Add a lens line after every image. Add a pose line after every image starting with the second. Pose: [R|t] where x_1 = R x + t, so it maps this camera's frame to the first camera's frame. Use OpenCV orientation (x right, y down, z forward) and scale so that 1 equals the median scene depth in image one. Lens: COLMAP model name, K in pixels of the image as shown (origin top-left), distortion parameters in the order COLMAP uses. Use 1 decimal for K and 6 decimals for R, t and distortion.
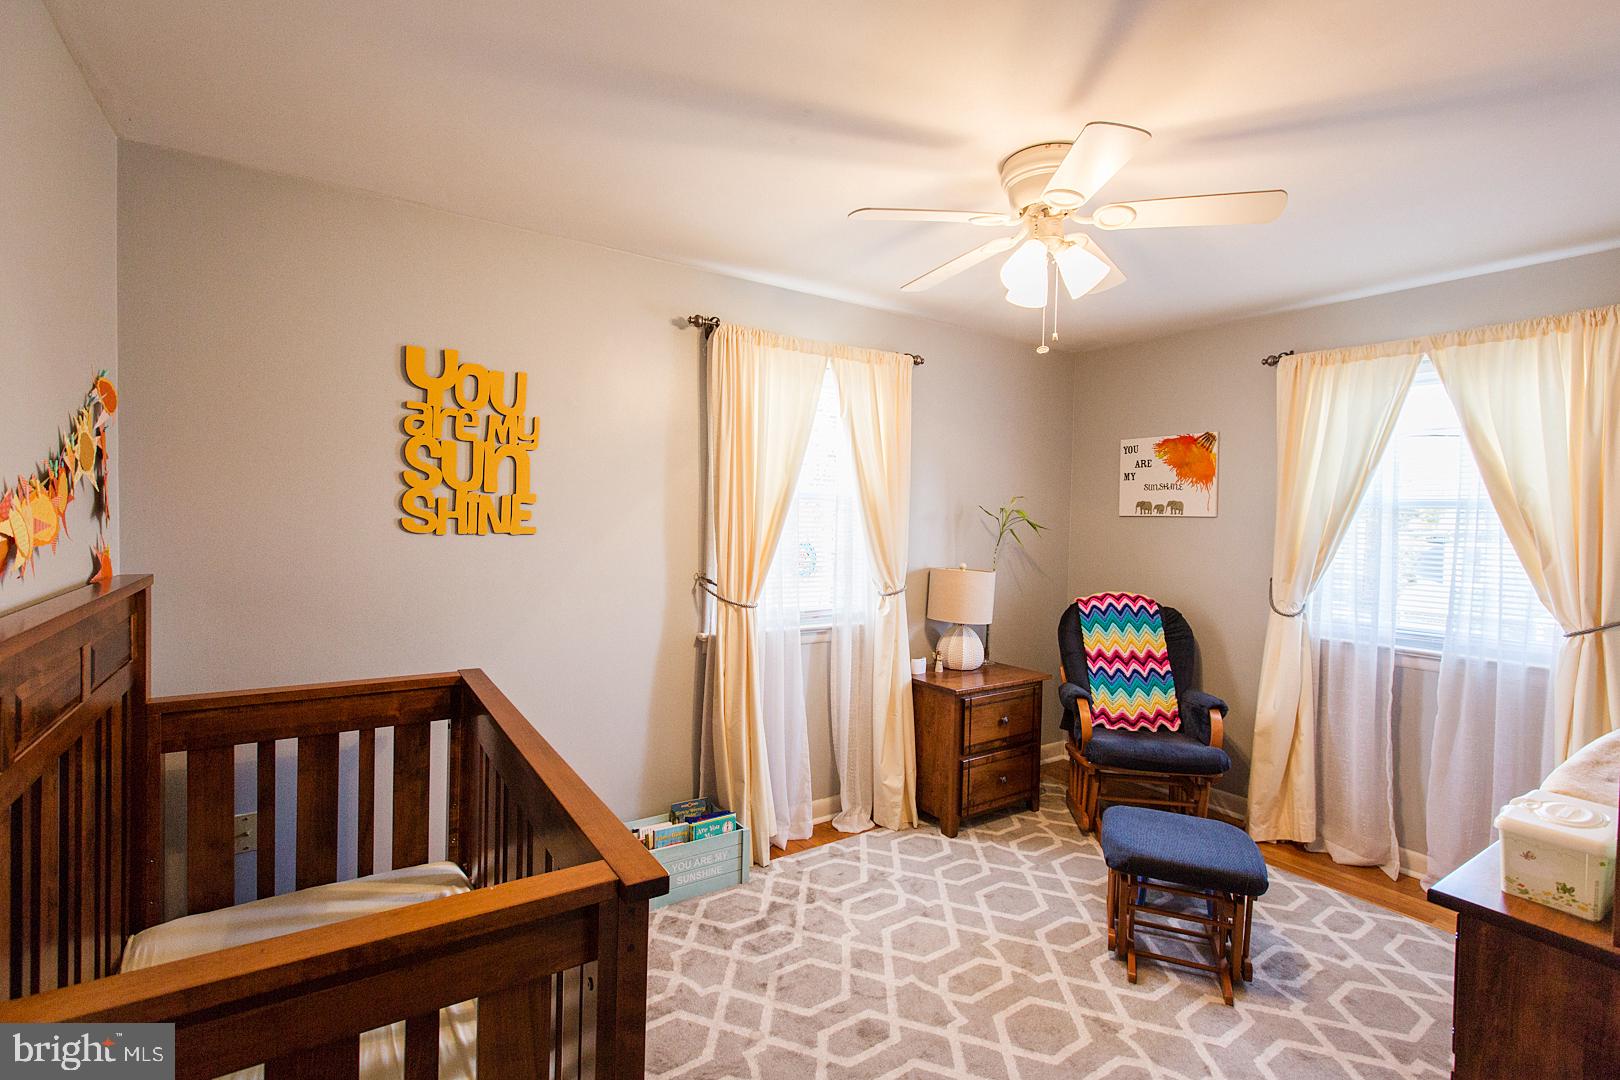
lens RADIAL K [[748.4, 0, 805.5], [0, 748.4, 529.2], [0, 0, 1]] dist [0.008811, -0.003083]
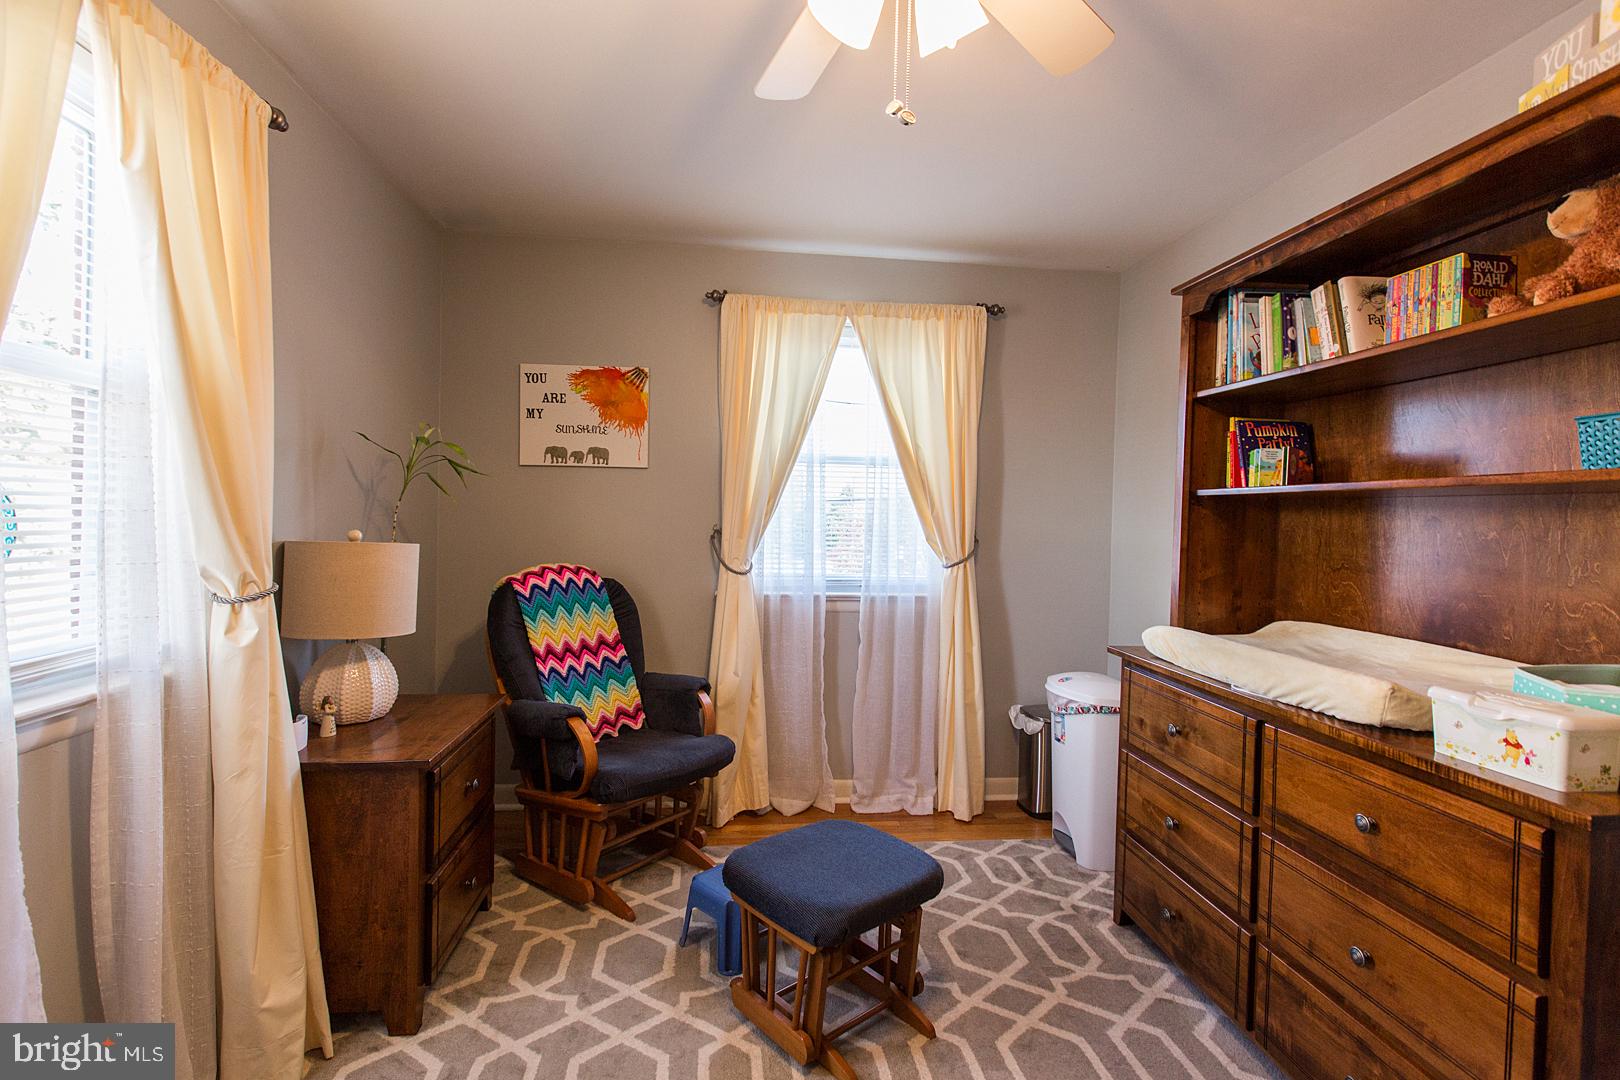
lens RADIAL K [[748.4, 0, 806.1], [0, 748.4, 528.8], [0, 0, 1]] dist [0.008811, -0.003083]
pose [[0.464771, -0.026352, 0.885039, -0.131502], [0.005787, 0.999626, 0.026725, 0.032208], [-0.885412, -0.007299, 0.464749, 0.456553]]
